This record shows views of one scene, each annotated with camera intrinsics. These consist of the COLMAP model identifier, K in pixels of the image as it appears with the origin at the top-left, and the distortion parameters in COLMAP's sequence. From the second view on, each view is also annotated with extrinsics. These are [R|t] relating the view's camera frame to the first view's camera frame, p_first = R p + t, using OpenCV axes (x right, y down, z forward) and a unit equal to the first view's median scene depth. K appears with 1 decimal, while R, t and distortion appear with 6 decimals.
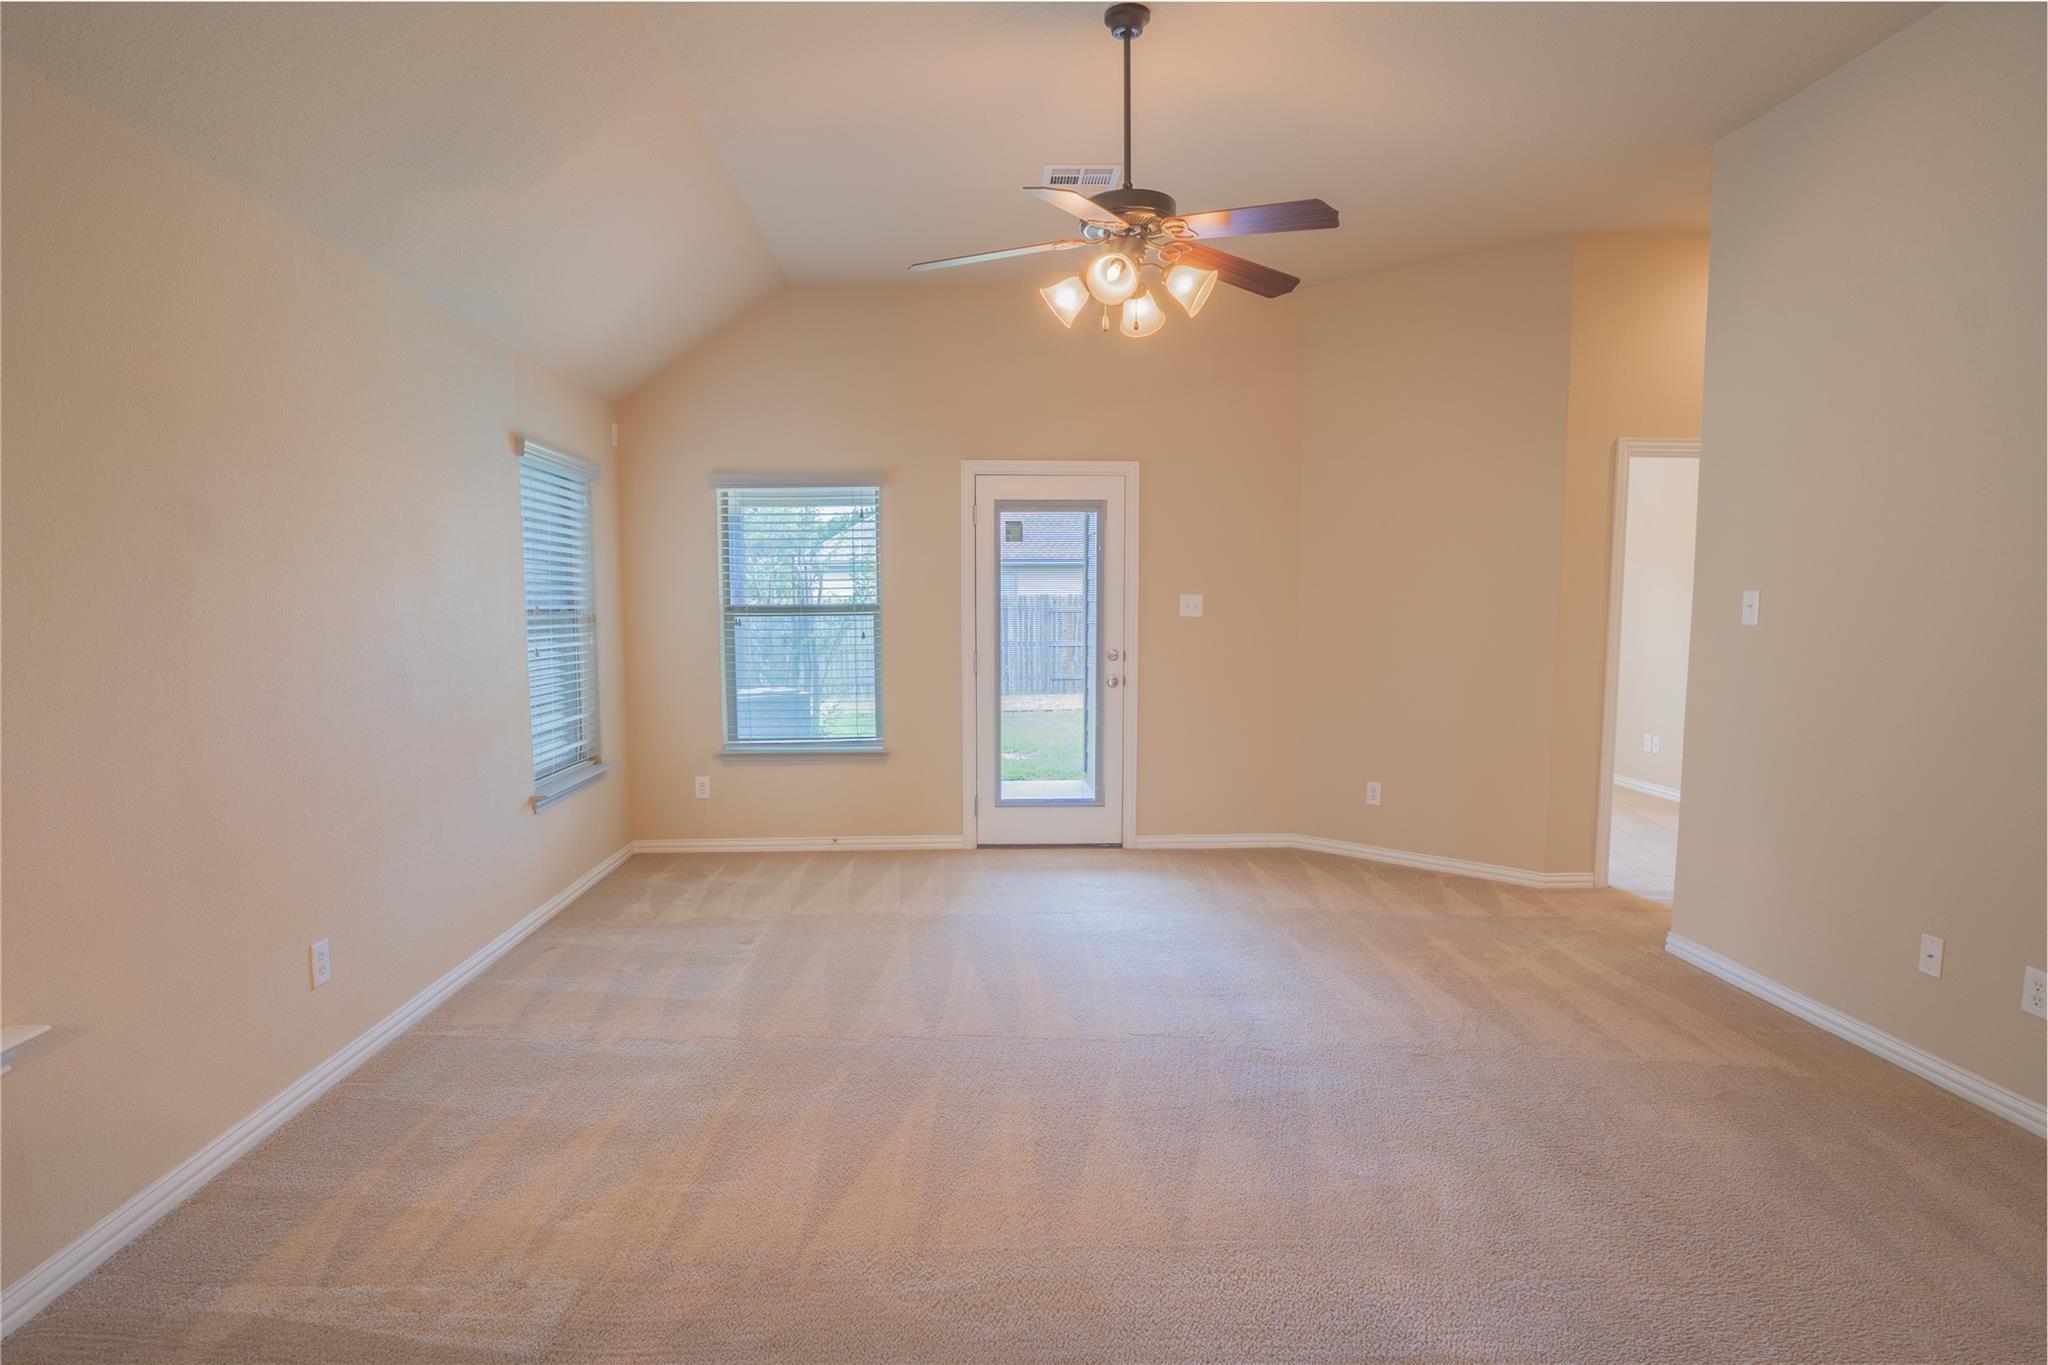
lens RADIAL K [[1087.2, 0, 978.4], [0, 1087.2, 695.5], [0, 0, 1]] dist [-0.064129, 0.001465]
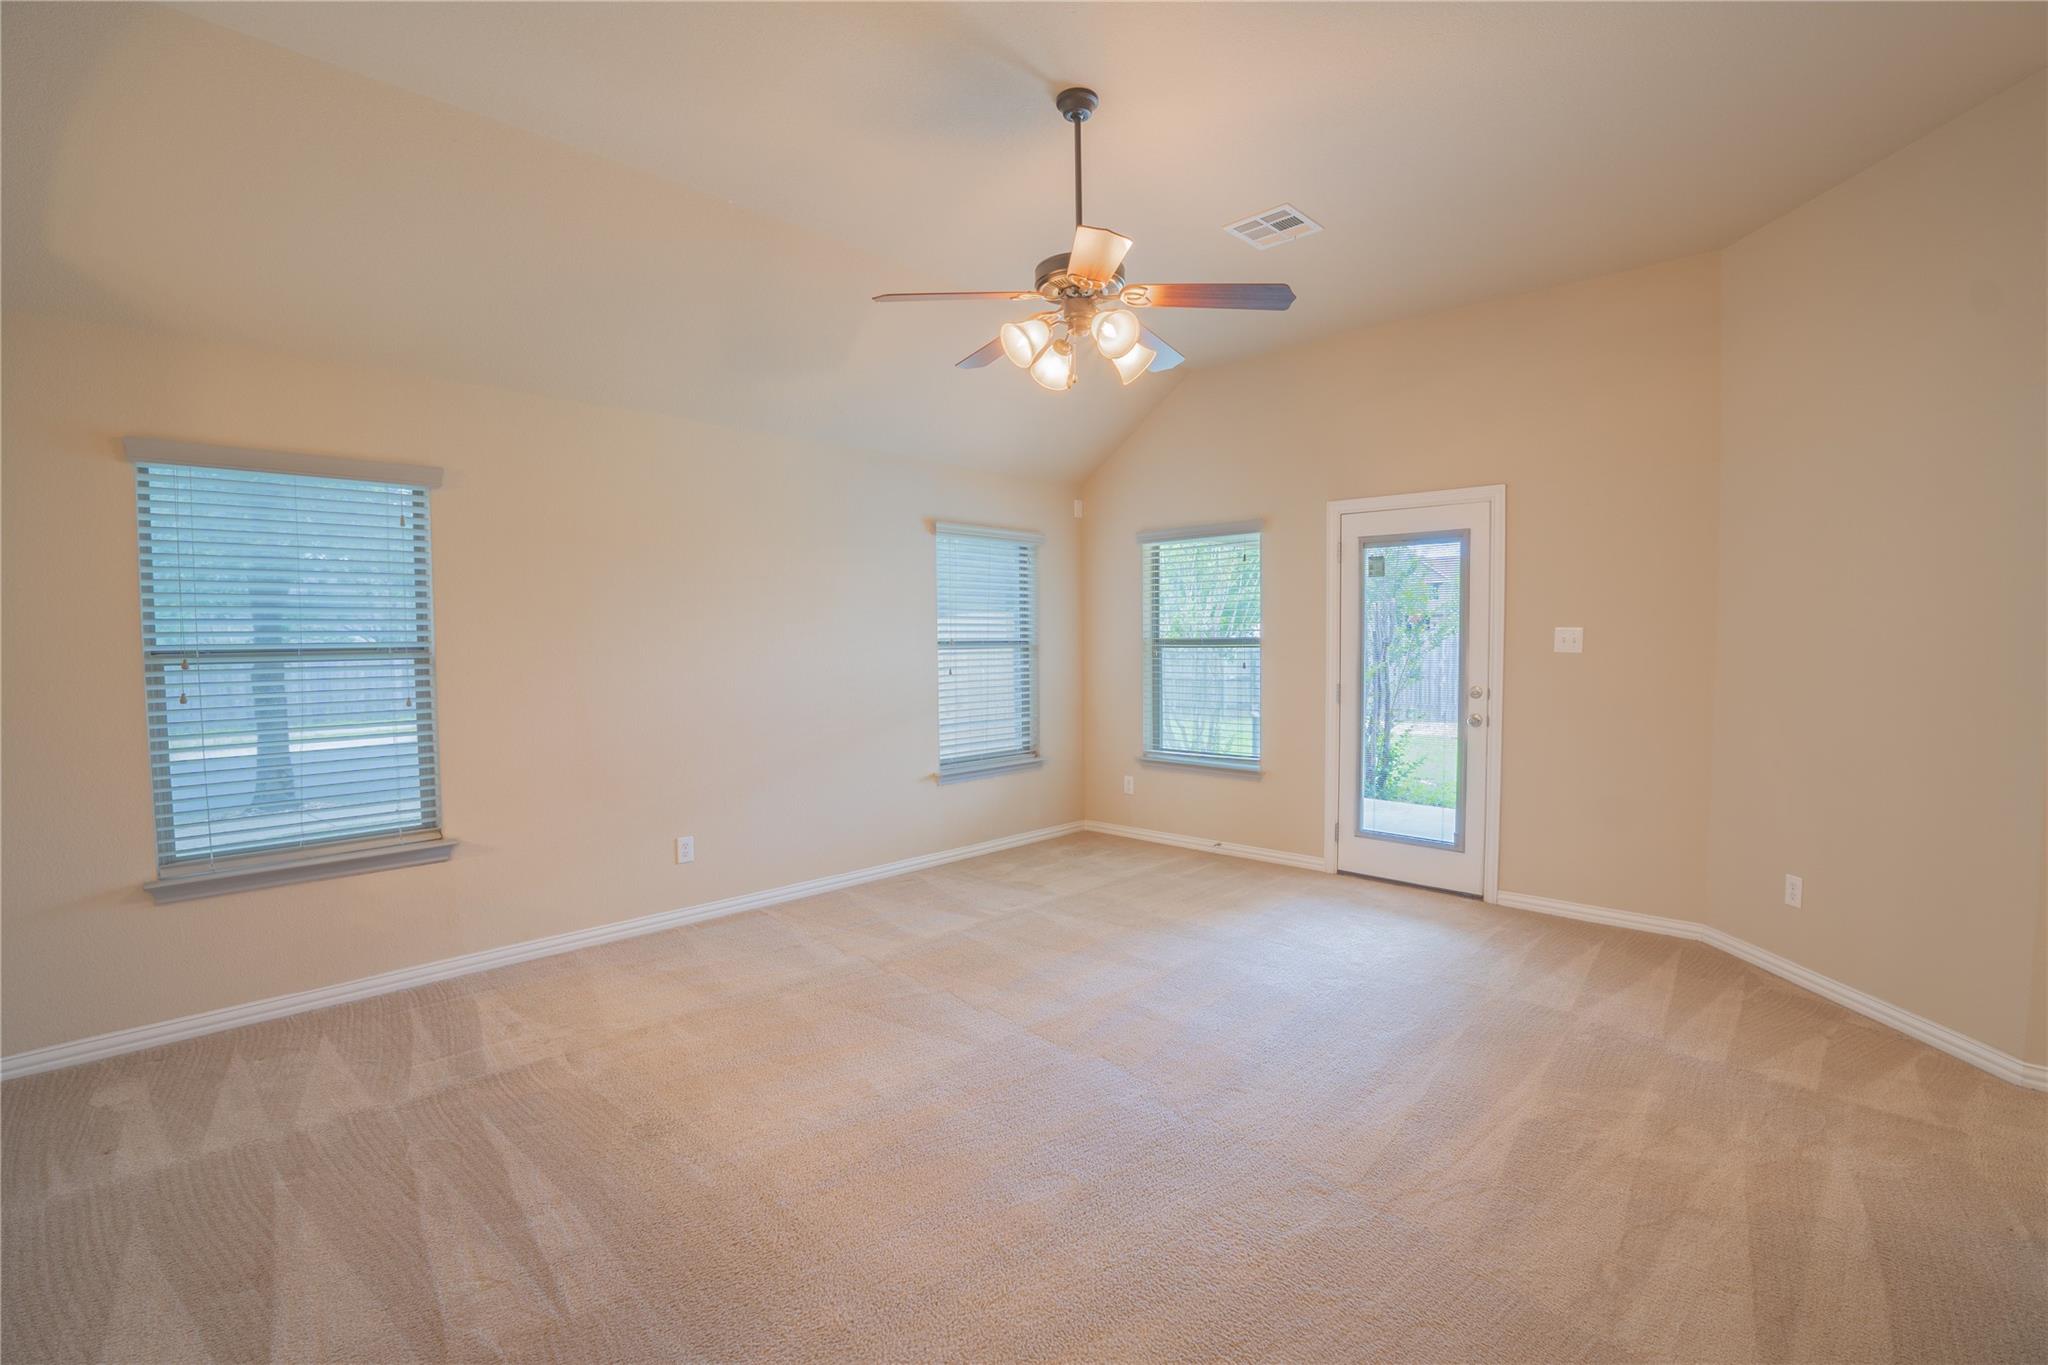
lens RADIAL K [[900.8, 0, 1040.6], [0, 900.8, 671.4], [0, 0, 1]] dist [-0.048356, 0.004149]
pose [[0.710660, 0.026589, -0.703033, 0.400254], [-0.057442, 0.998142, -0.020315, -0.018331], [0.701187, 0.054821, 0.710867, 0.190769]]
